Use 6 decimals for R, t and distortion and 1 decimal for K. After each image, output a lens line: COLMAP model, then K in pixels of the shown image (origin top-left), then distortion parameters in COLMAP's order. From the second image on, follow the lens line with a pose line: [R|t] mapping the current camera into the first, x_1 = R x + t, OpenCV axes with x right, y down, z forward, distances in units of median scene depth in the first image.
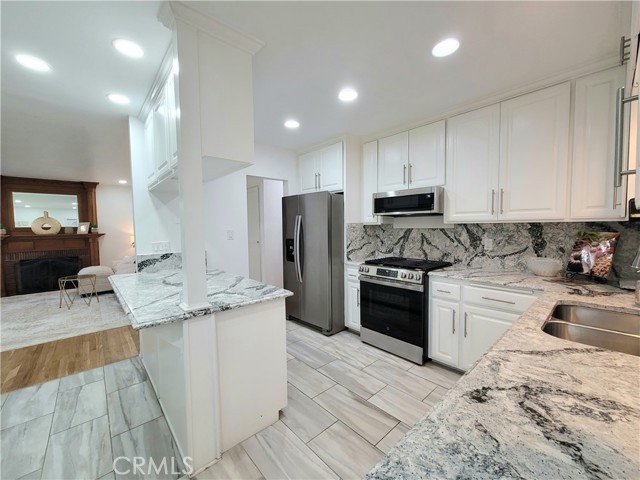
lens RADIAL K [[260.7, 0, 319.8], [0, 260.7, 240.9], [0, 0, 1]] dist [-0.003247, 0.000459]
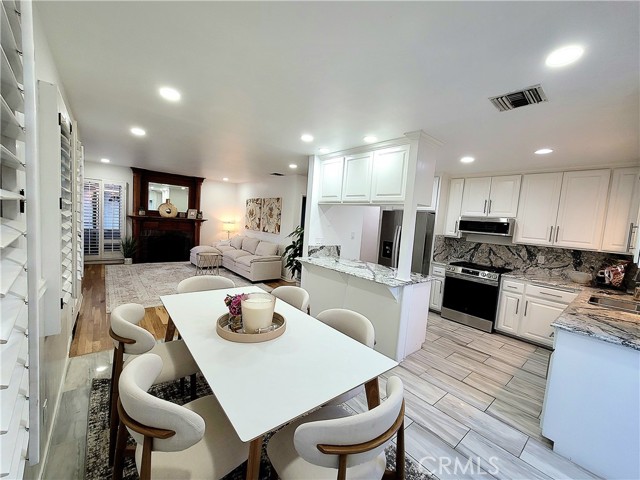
lens RADIAL K [[260.7, 0, 319.8], [0, 260.7, 240.9], [0, 0, 1]] dist [-0.003247, 0.000459]
pose [[0.995590, 0.090273, -0.025533, -0.542127], [-0.089638, 0.995661, 0.025001, -0.016048], [0.027680, -0.022602, 0.999361, -0.486712]]
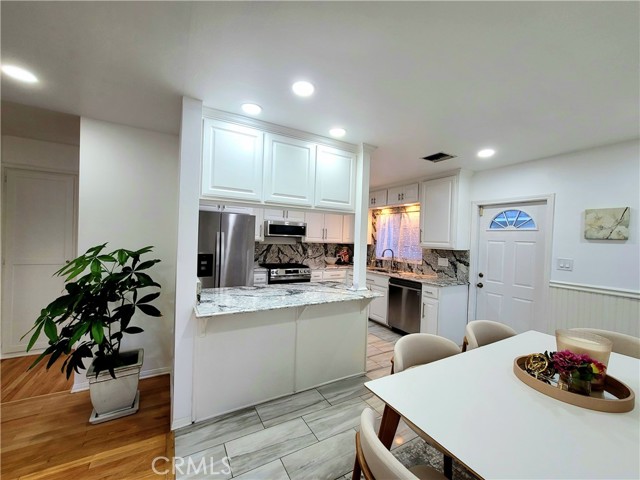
lens RADIAL K [[260.7, 0, 319.8], [0, 260.7, 240.9], [0, 0, 1]] dist [-0.003247, 0.000459]
pose [[0.203206, 0.009262, 0.979092, -1.242142], [0.017973, 0.999751, -0.013188, -0.045882], [-0.978971, 0.020277, 0.202989, 0.444639]]
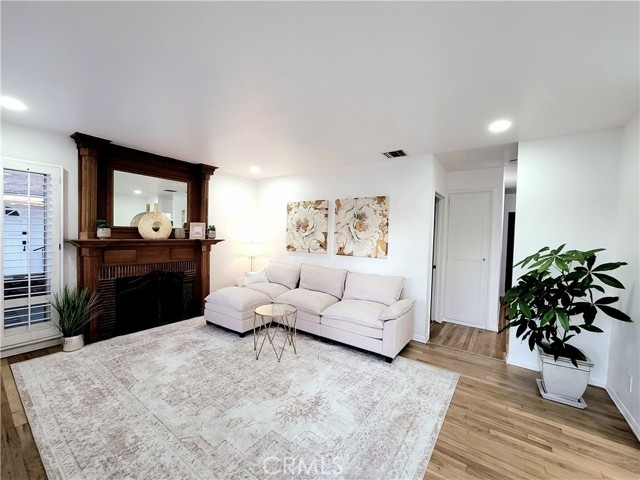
lens RADIAL K [[260.7, 0, 319.8], [0, 260.7, 240.9], [0, 0, 1]] dist [-0.003247, 0.000459]
pose [[0.974601, 0.035134, 0.221174, -1.560547], [-0.029536, 0.999155, -0.028570, -0.026173], [-0.221991, 0.021312, 0.974816, 0.533931]]
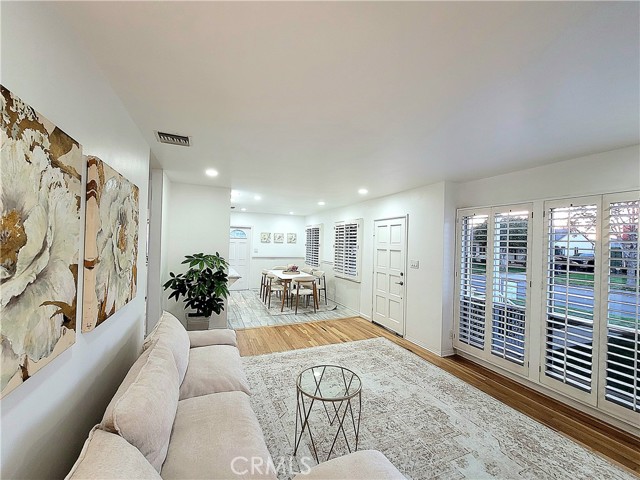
lens RADIAL K [[260.7, 0, 319.8], [0, 260.7, 240.9], [0, 0, 1]] dist [-0.003247, 0.000459]
pose [[-0.949156, -0.007056, 0.314728, -1.682649], [0.004885, 0.999298, 0.037137, -0.169272], [-0.314769, 0.036786, -0.948455, 2.252567]]
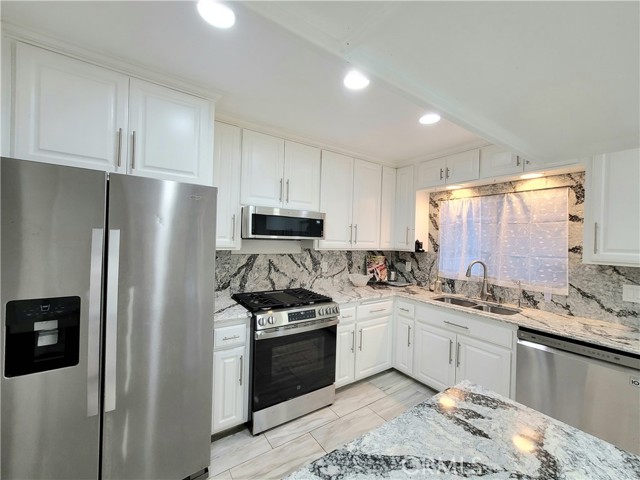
lens RADIAL K [[260.7, 0, 319.8], [0, 260.7, 240.9], [0, 0, 1]] dist [-0.003247, 0.000459]
pose [[0.128190, 0.010693, 0.991692, -0.471232], [0.023644, 0.999625, -0.013835, -0.080427], [-0.991468, 0.025221, 0.127889, 0.777958]]
